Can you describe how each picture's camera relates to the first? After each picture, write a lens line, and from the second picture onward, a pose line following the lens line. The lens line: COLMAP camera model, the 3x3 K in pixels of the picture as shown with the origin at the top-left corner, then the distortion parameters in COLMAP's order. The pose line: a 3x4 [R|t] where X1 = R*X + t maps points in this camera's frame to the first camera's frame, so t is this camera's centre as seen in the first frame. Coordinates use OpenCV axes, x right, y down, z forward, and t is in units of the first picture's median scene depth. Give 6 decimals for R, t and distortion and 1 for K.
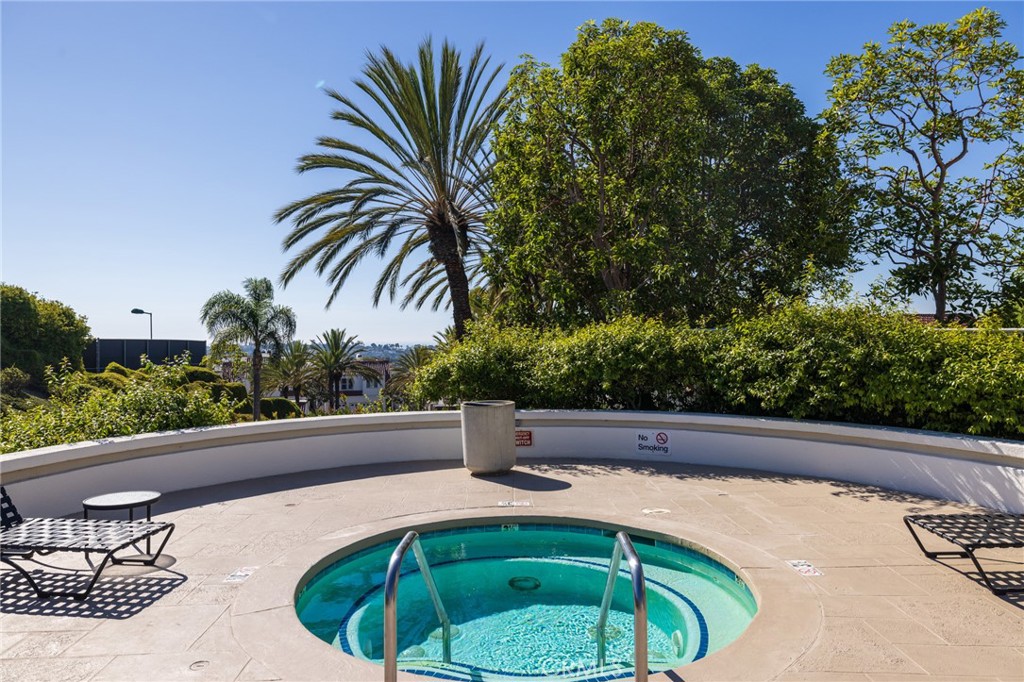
lens RADIAL K [[704.8, 0, 512.3], [0, 704.8, 340.9], [0, 0, 1]] dist [0.001410, 0.000115]
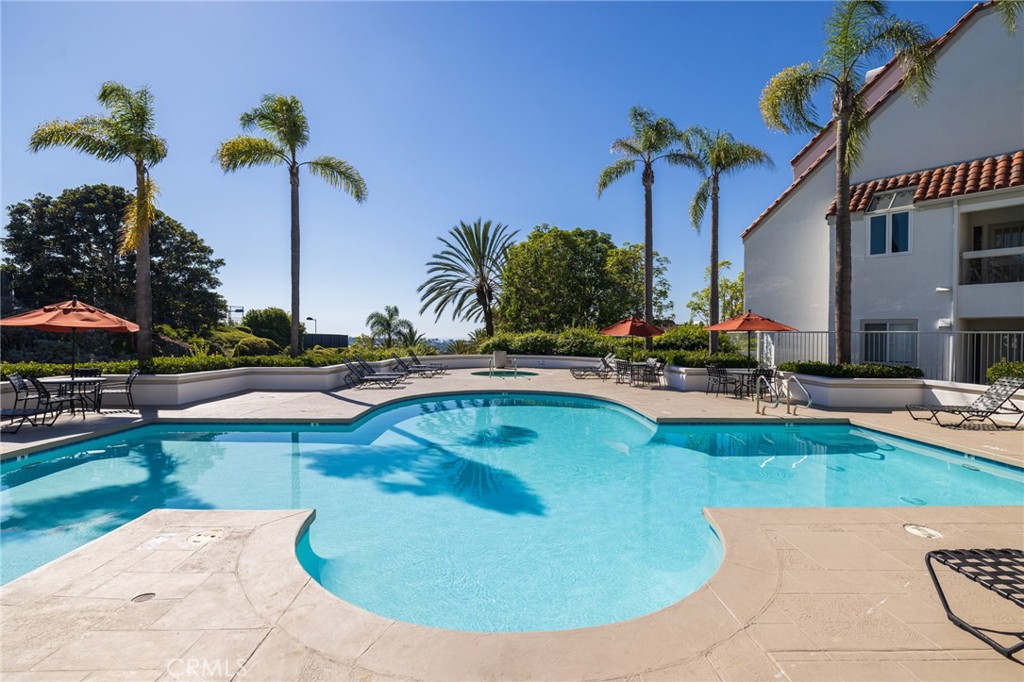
lens RADIAL K [[491.9, 0, 511.4], [0, 491.9, 340.5], [0, 0, 1]] dist [-0.001121, -0.000093]
pose [[0.999835, 0.015300, -0.009783, 0.024076], [-0.015248, 0.999870, 0.005311, 0.002378], [0.009863, -0.005161, 0.999938, -0.738878]]
